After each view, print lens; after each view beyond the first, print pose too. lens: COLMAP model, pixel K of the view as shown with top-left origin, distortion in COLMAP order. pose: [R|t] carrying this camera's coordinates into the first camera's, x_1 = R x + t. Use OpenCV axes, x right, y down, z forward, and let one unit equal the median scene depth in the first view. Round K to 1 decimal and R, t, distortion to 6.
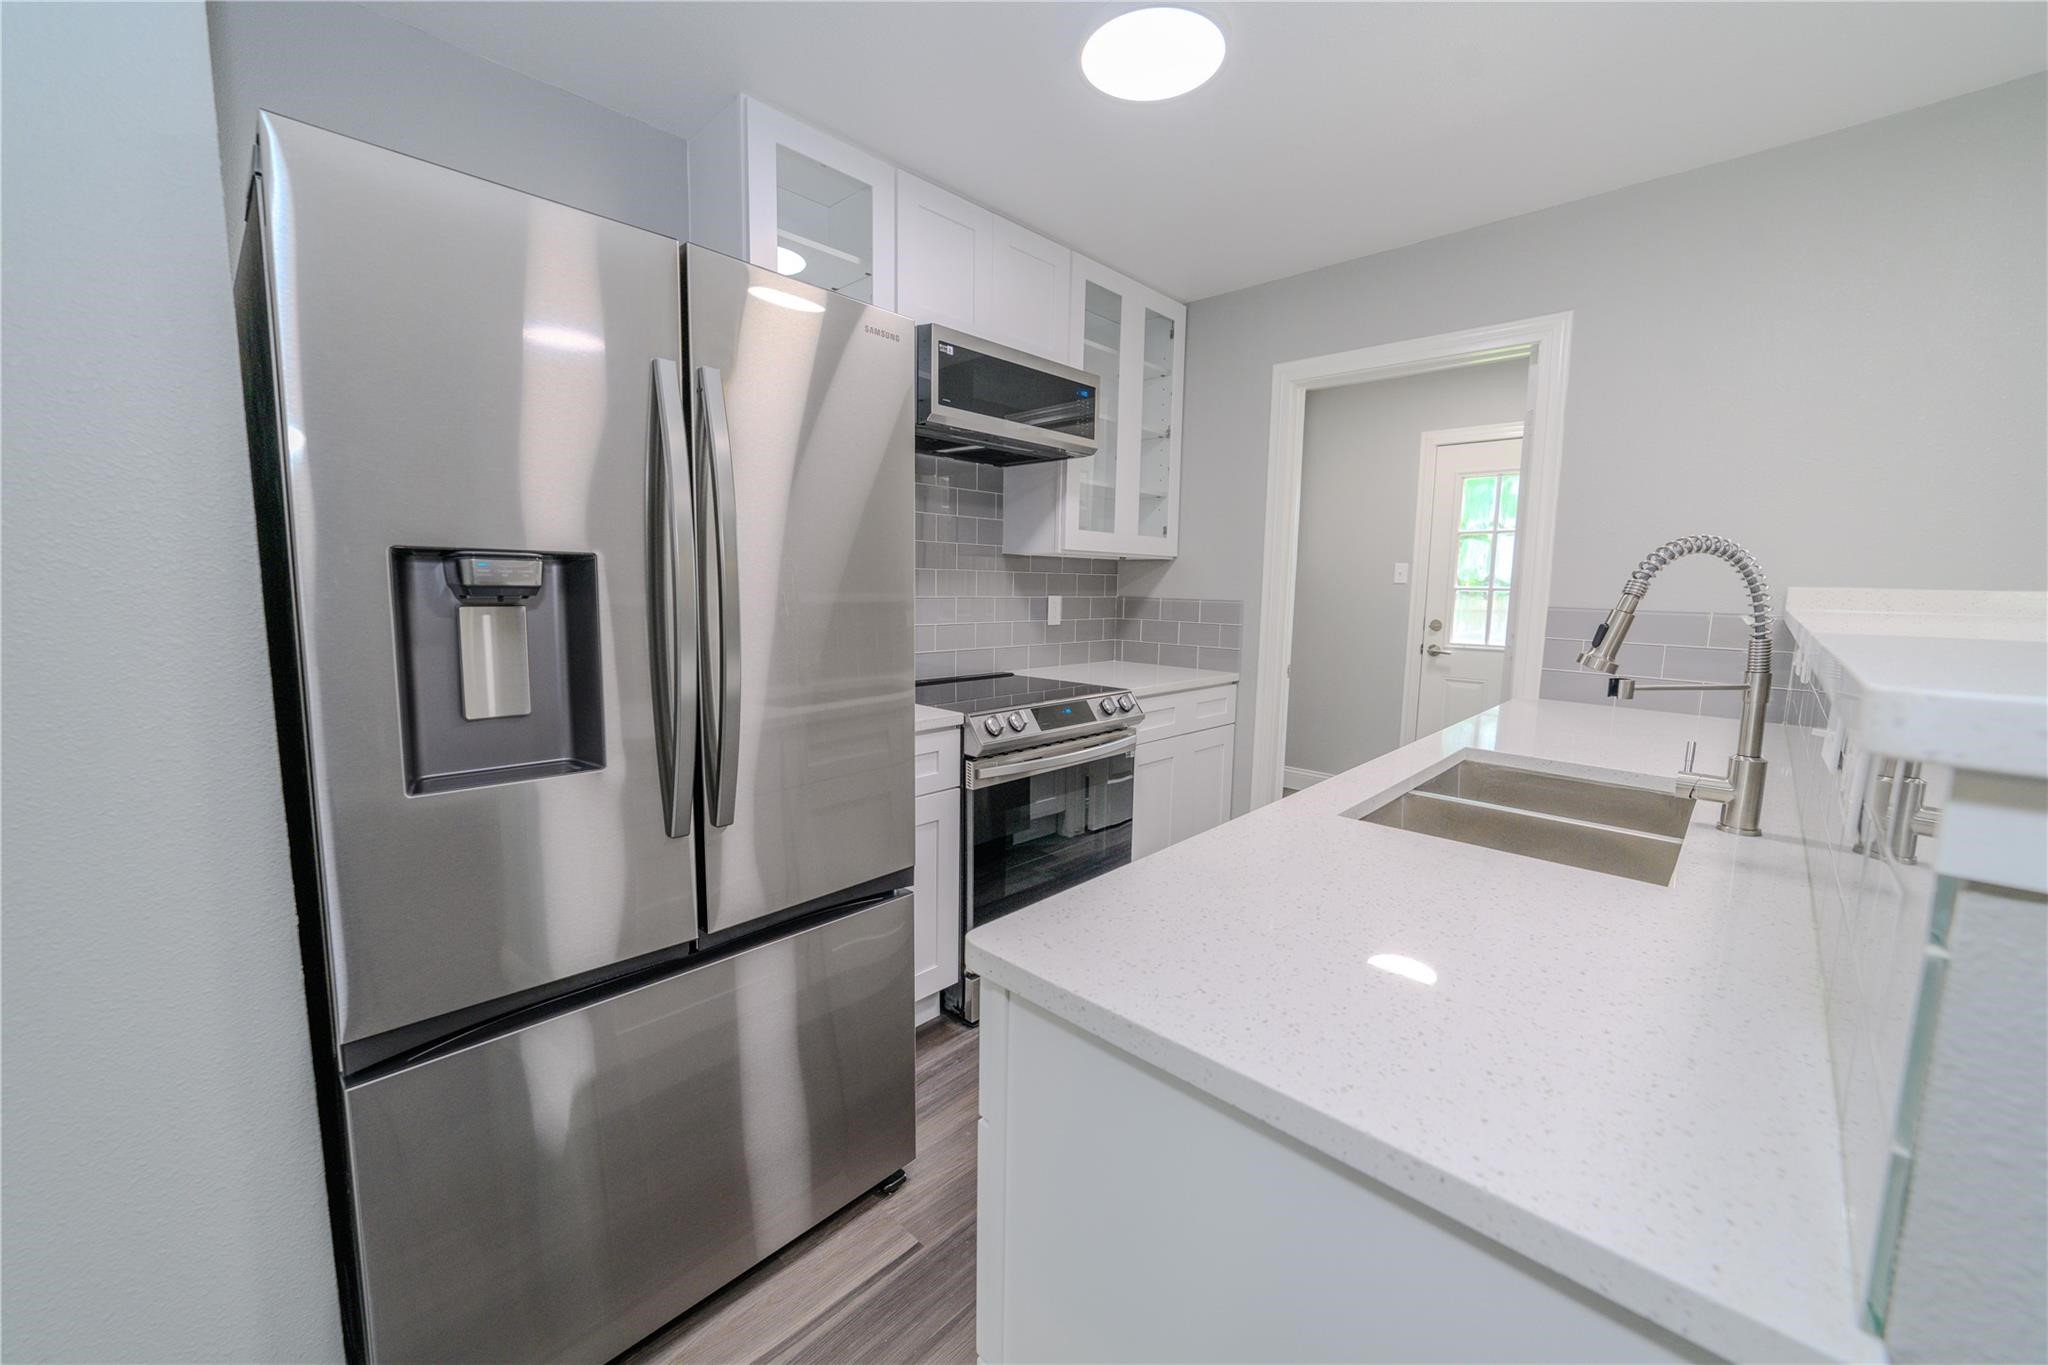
lens RADIAL K [[799.2, 0, 1025.1], [0, 799.2, 679.8], [0, 0, 1]] dist [-0.008767, 0.000427]
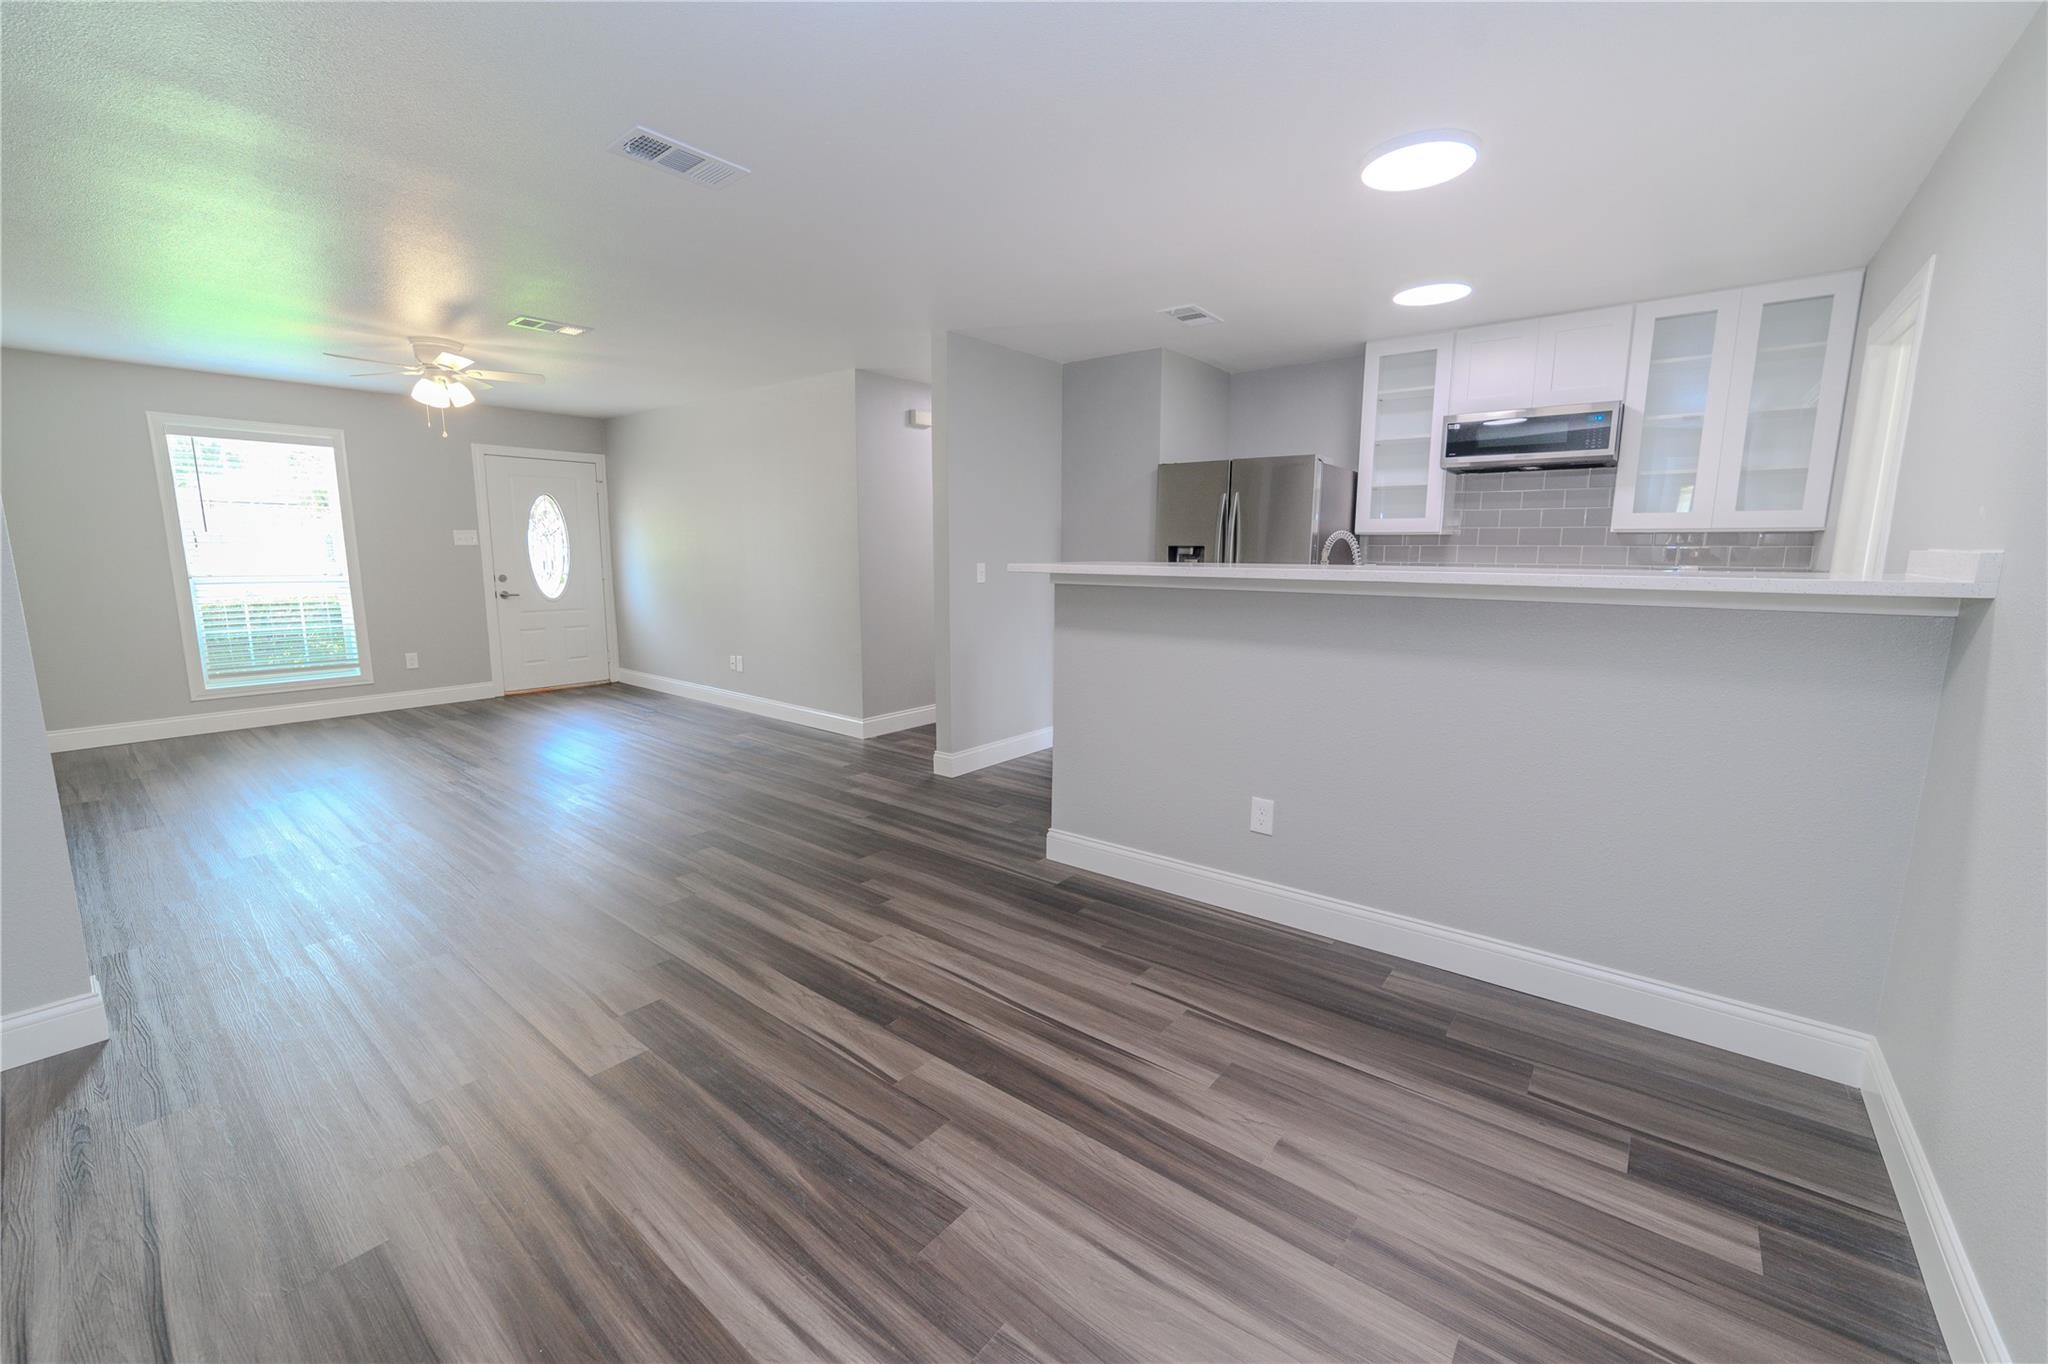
lens RADIAL K [[804.6, 0, 1036.4], [0, 804.6, 681.1], [0, 0, 1]] dist [-0.022497, 0.008289]
pose [[0.091304, 0.145109, -0.985194, 1.188250], [-0.120735, 0.983641, 0.133691, 0.022622], [0.988477, 0.106741, 0.107330, -0.060760]]
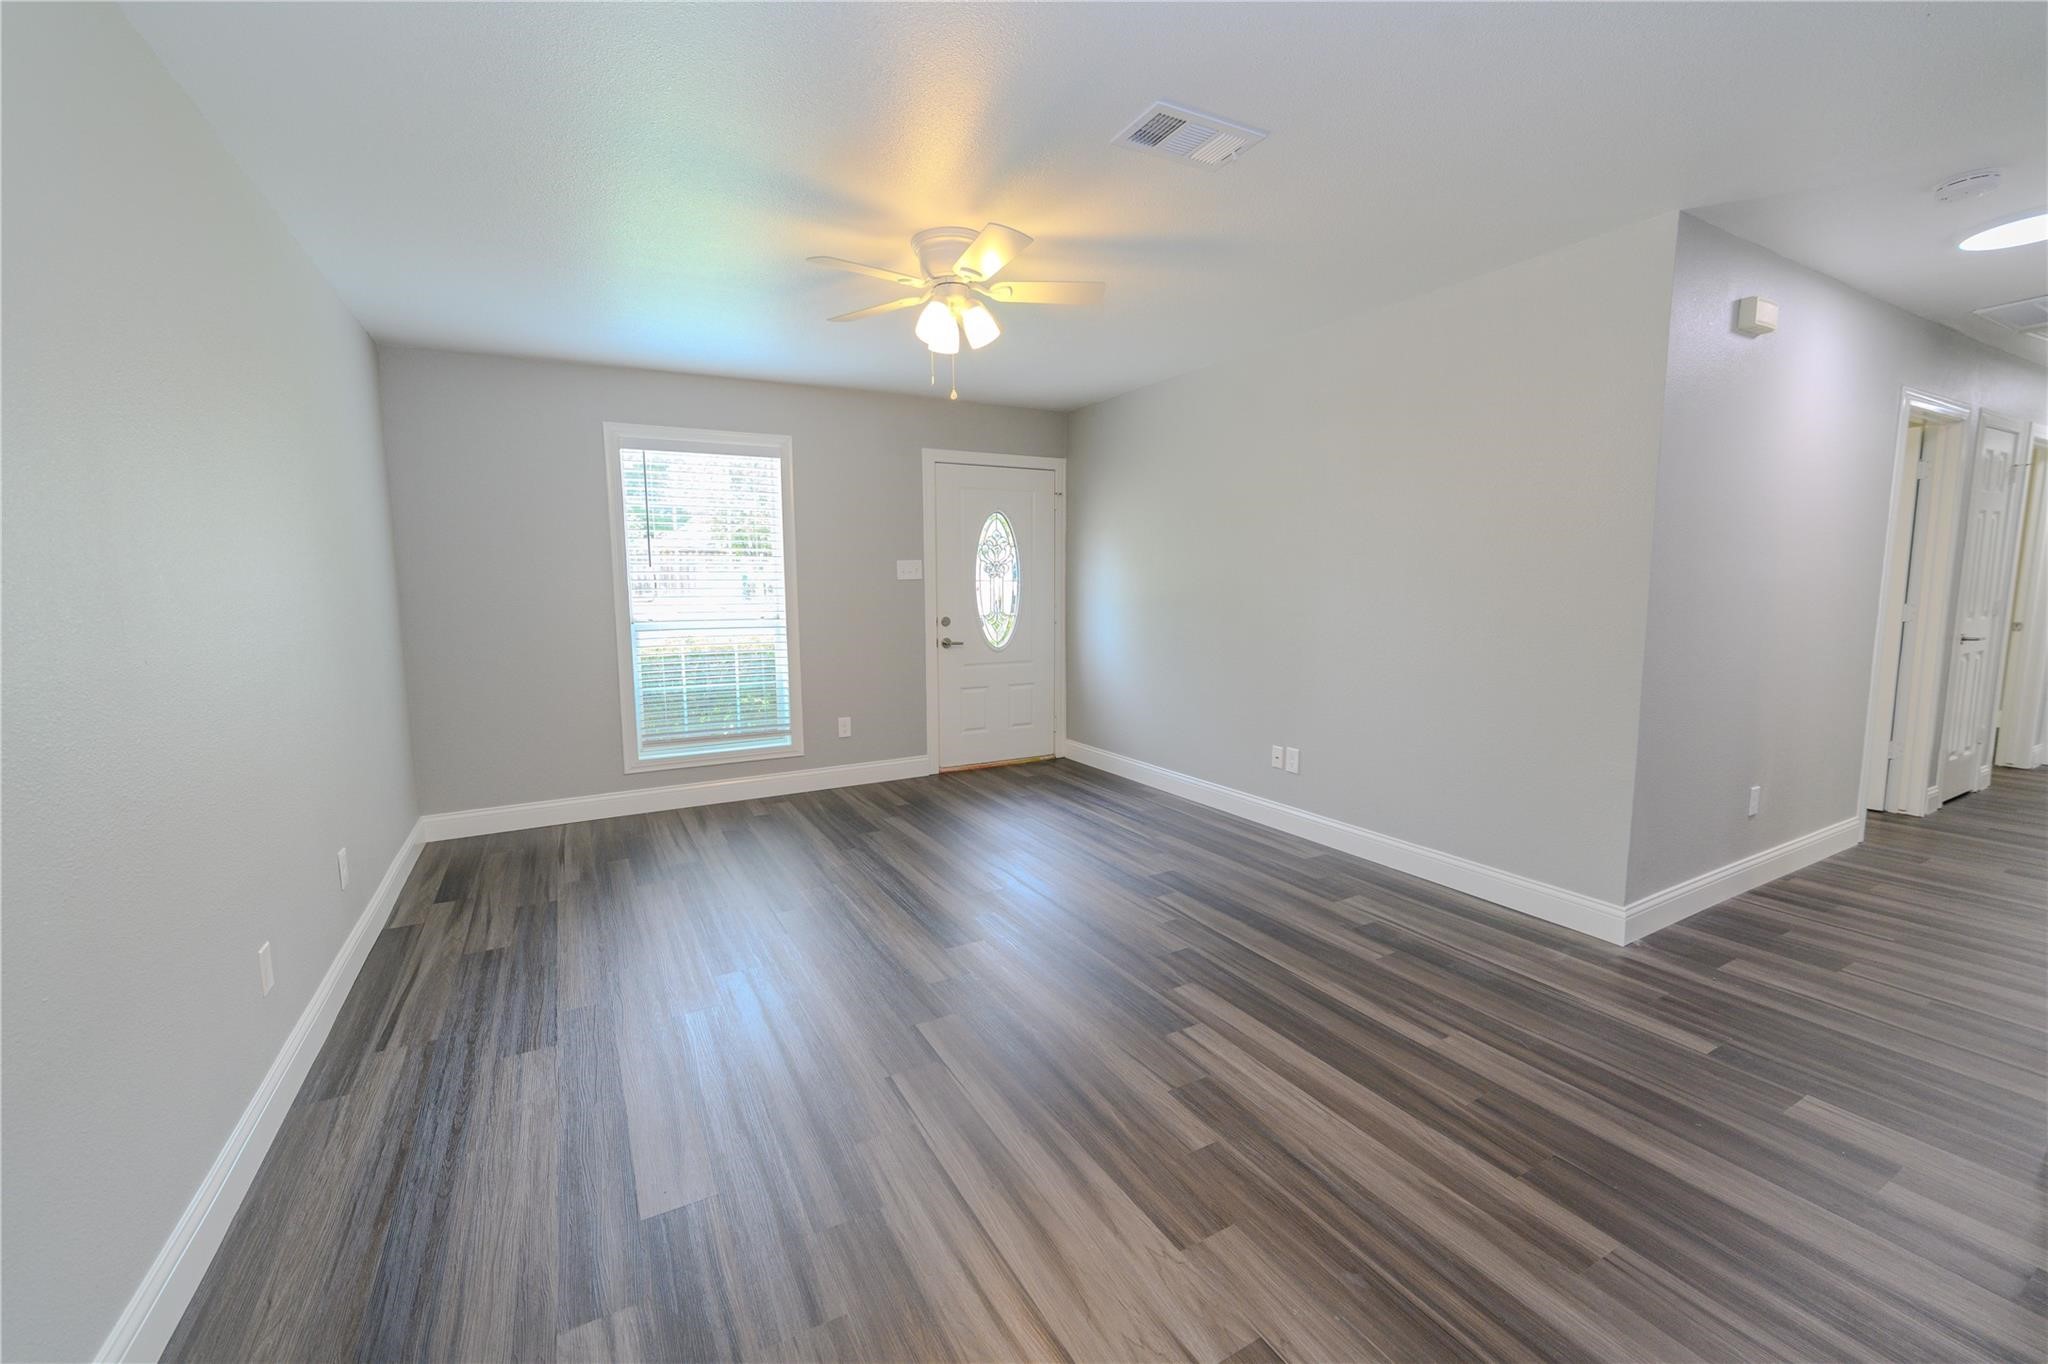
lens RADIAL K [[822.5, 0, 1024.0], [0, 822.5, 682.0], [0, 0, 1]] dist [-0.010814, 0.000506]
pose [[-0.293026, 0.100078, -0.950853, 0.493441], [-0.105683, 0.985022, 0.136243, 0.084054], [0.950246, 0.140411, -0.278060, -0.628300]]
